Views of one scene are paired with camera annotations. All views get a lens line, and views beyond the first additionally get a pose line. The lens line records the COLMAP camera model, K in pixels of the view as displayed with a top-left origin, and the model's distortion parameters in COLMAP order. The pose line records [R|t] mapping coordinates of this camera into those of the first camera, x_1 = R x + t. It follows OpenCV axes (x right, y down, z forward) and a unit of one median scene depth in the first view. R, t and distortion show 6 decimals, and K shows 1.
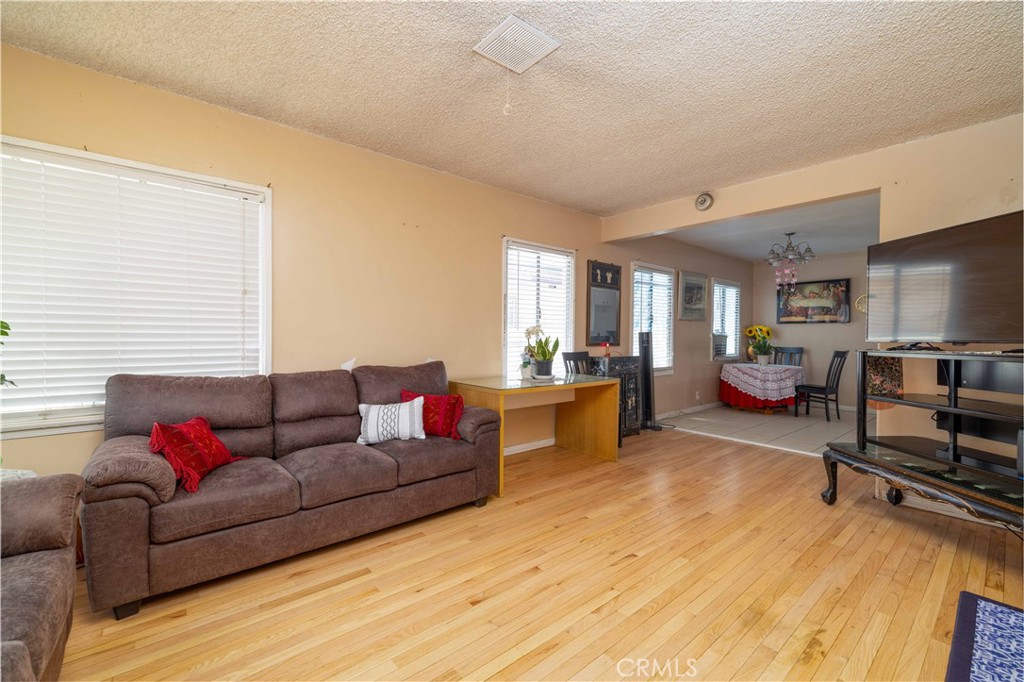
lens RADIAL K [[433.3, 0, 512.9], [0, 433.3, 340.0], [0, 0, 1]] dist [0.001850, 0.000158]
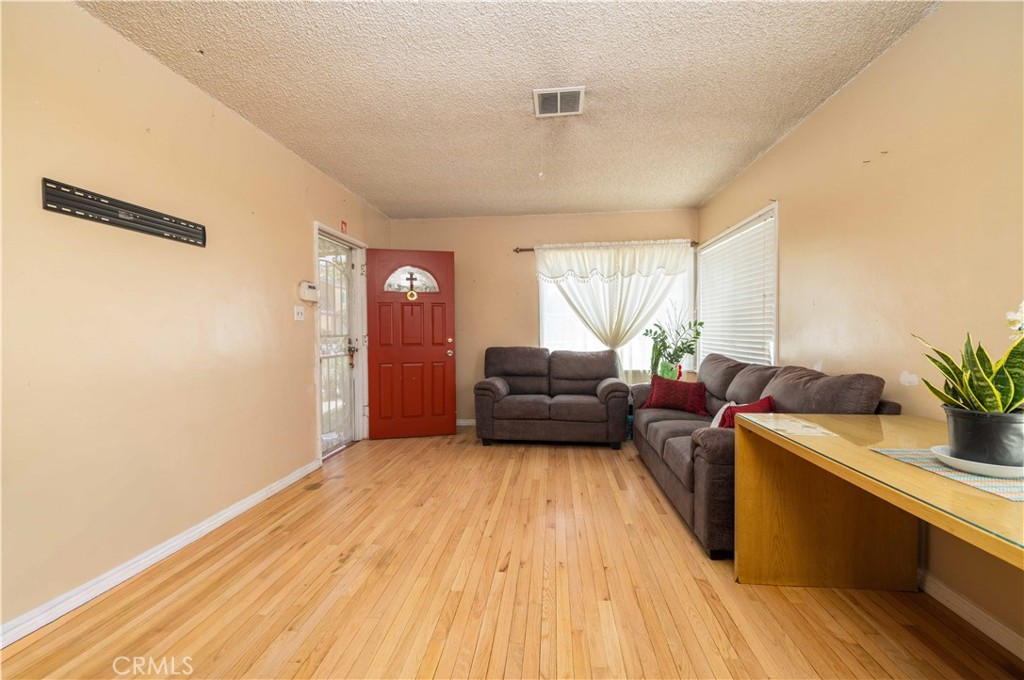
lens RADIAL K [[433.3, 0, 510.7], [0, 433.3, 337.7], [0, 0, 1]] dist [0.001850, 0.000158]
pose [[-0.724339, 0.005497, -0.689422, 1.009617], [-0.012205, 0.999709, 0.020794, -0.014964], [0.689336, 0.023476, -0.724061, 1.874708]]
